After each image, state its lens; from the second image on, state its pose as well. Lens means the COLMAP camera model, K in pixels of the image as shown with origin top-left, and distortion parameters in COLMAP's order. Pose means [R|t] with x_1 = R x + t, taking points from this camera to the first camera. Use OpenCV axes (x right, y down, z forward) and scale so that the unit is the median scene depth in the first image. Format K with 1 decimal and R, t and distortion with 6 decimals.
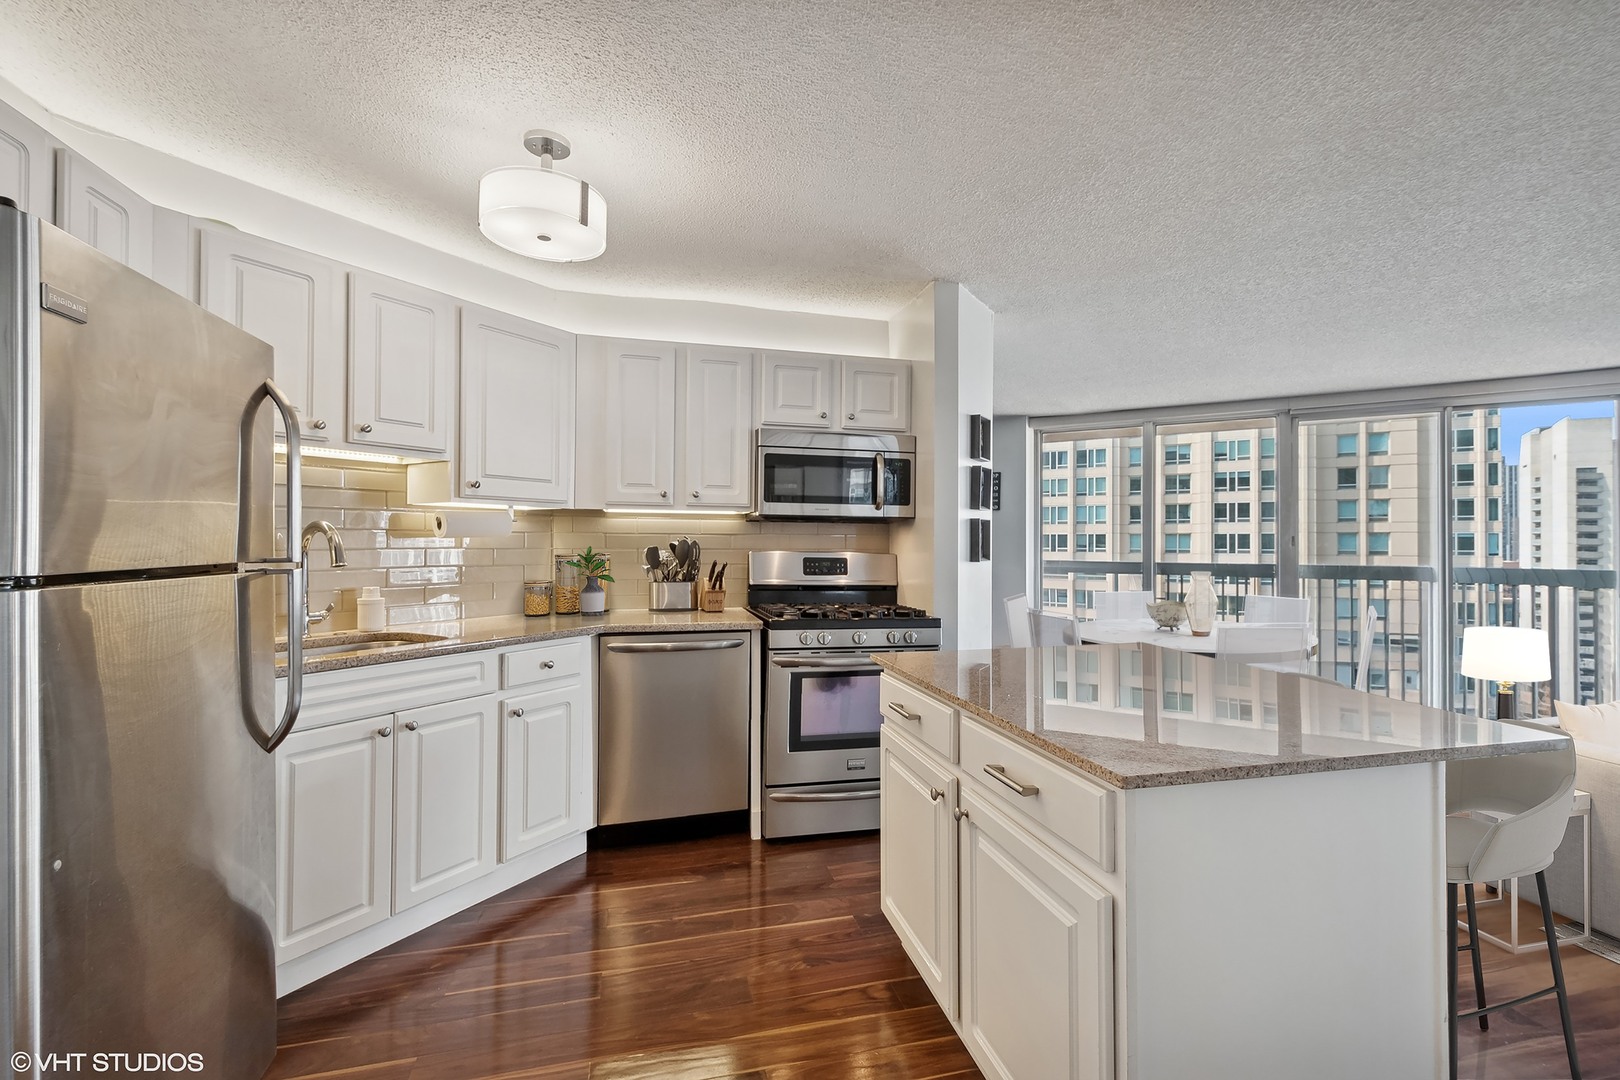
lens RADIAL K [[716.7, 0, 830.9], [0, 716.7, 537.6], [0, 0, 1]] dist [0.001603, -0.000084]
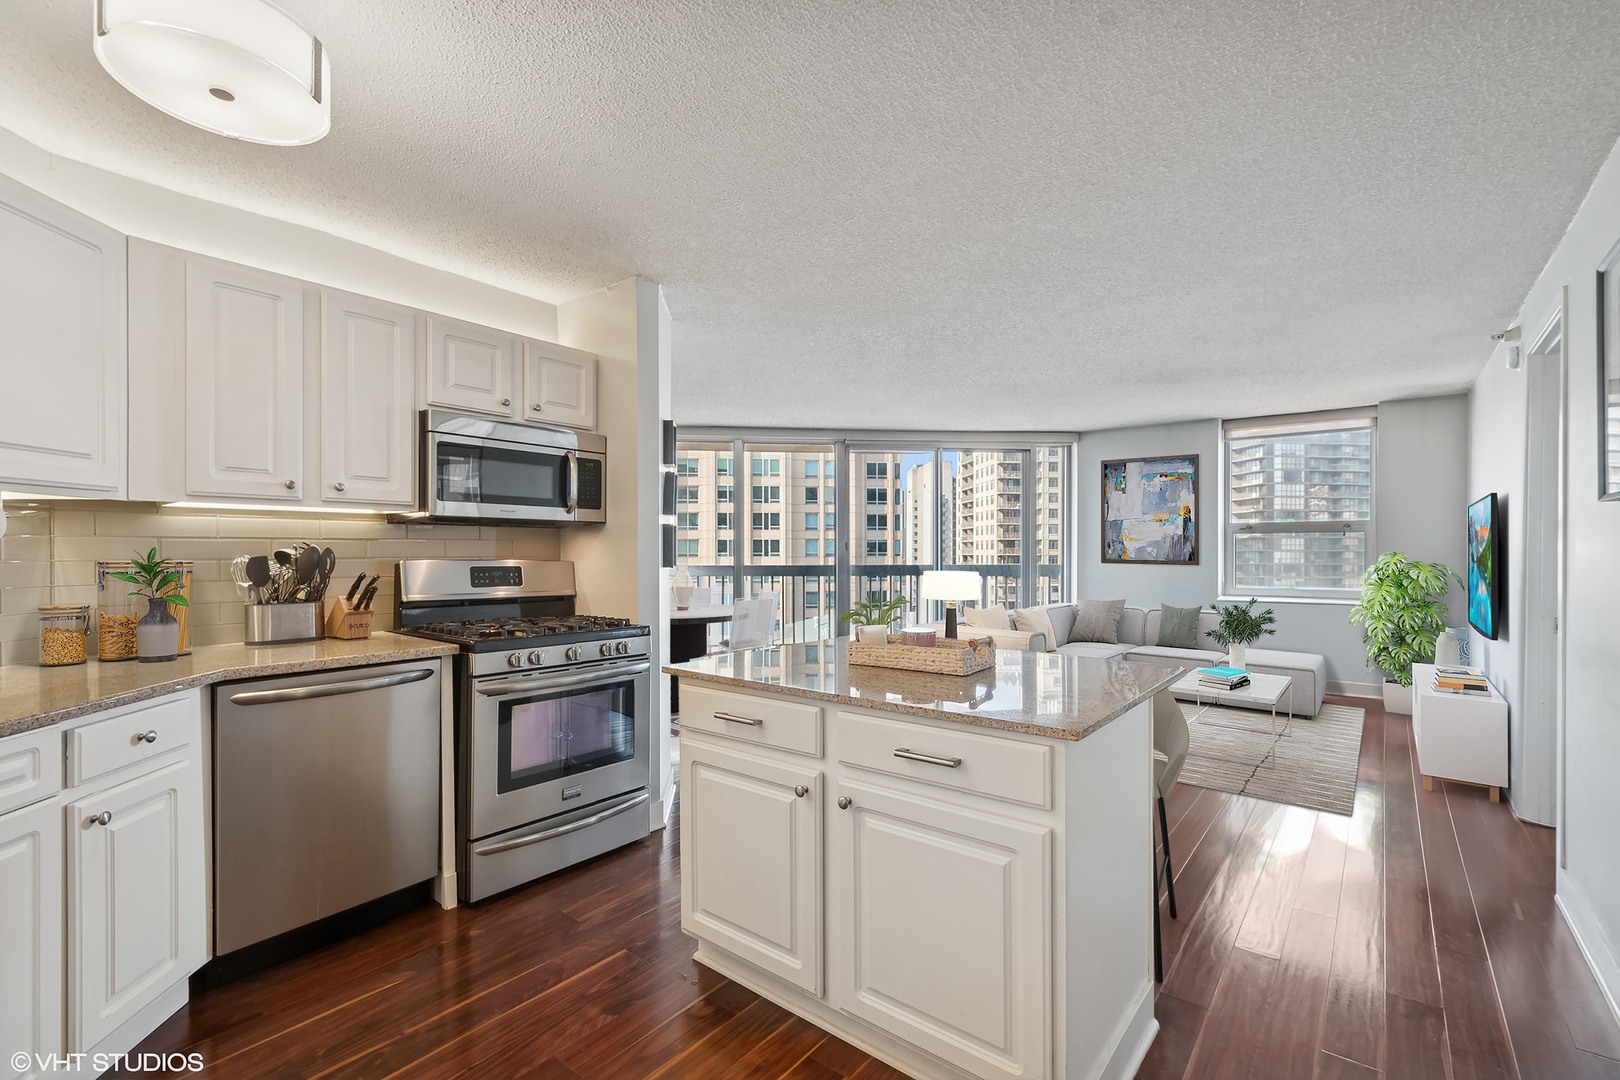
lens RADIAL K [[706.0, 0, 820.8], [0, 706.0, 555.8], [0, 0, 1]] dist [-0.000231, -0.000032]
pose [[0.797497, -0.011103, 0.603221, -0.223132], [-0.000043, 0.999830, 0.018460, -0.000828], [-0.603323, -0.014747, 0.797360, 0.086705]]
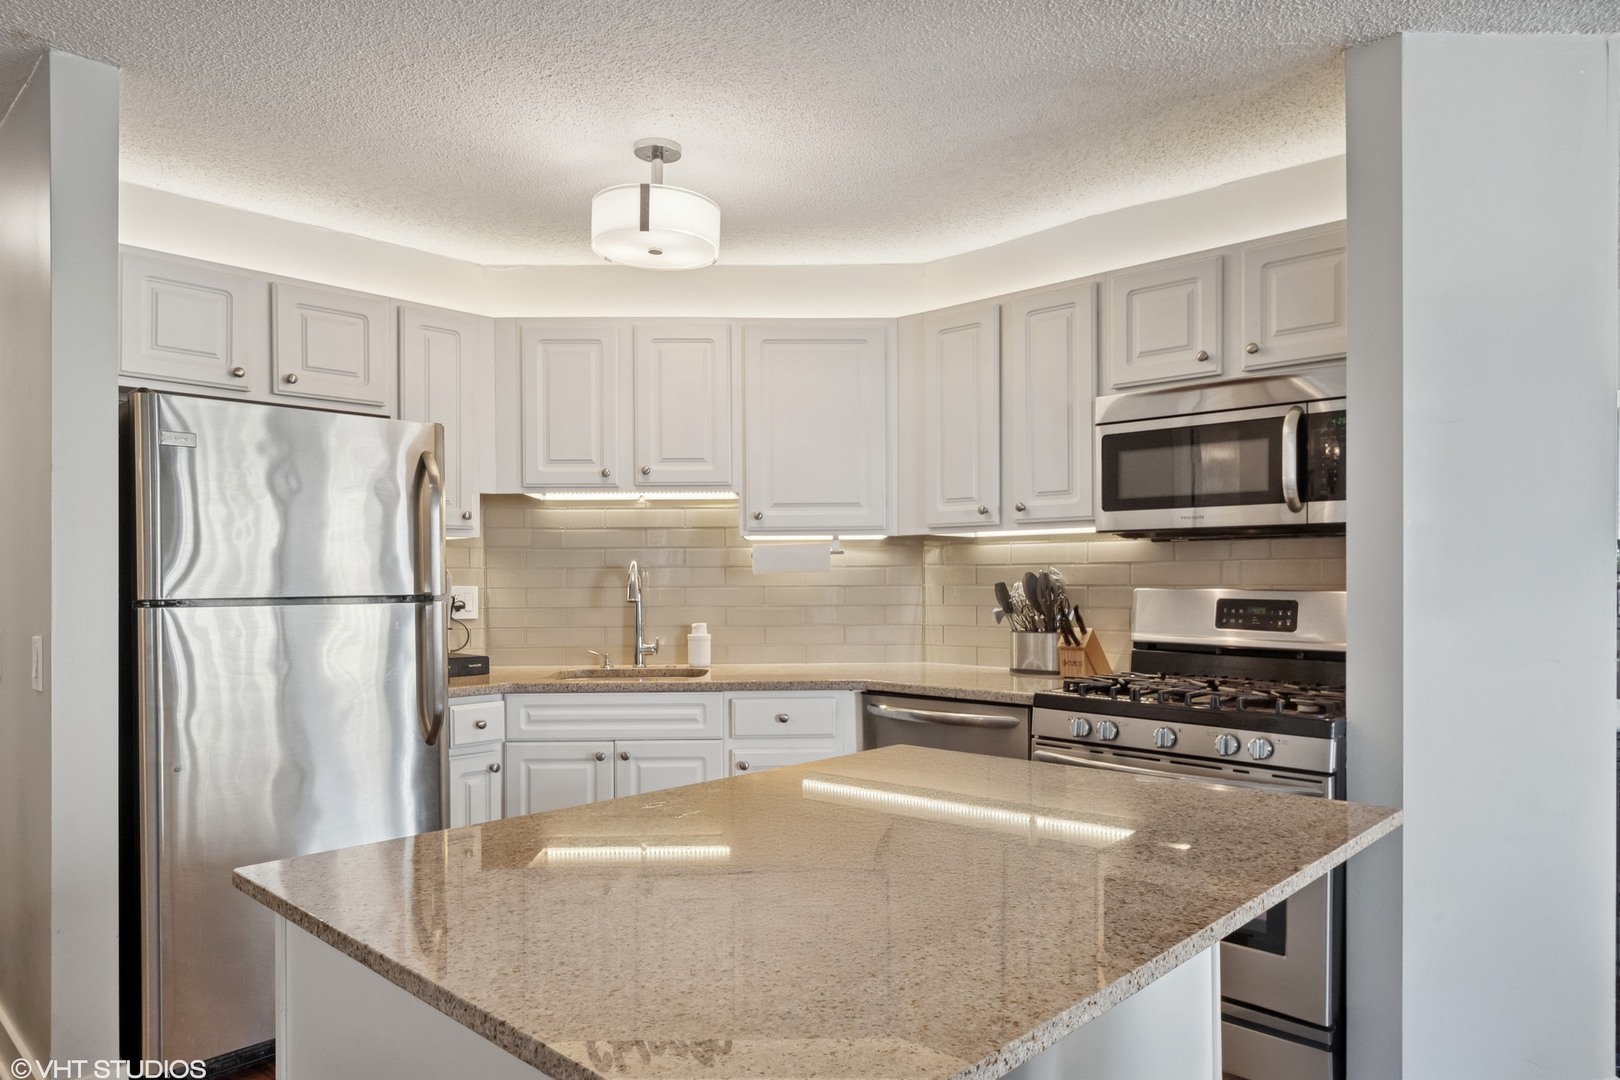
lens RADIAL K [[1010.7, 0, 812.8], [0, 1010.7, 584.7], [0, 0, 1]] dist [-0.018402, -0.000112]
pose [[0.540906, -0.003578, -0.841076, 0.507371], [0.014437, 0.999883, 0.005030, 0.007297], [0.840959, -0.014863, 0.540894, 0.284017]]
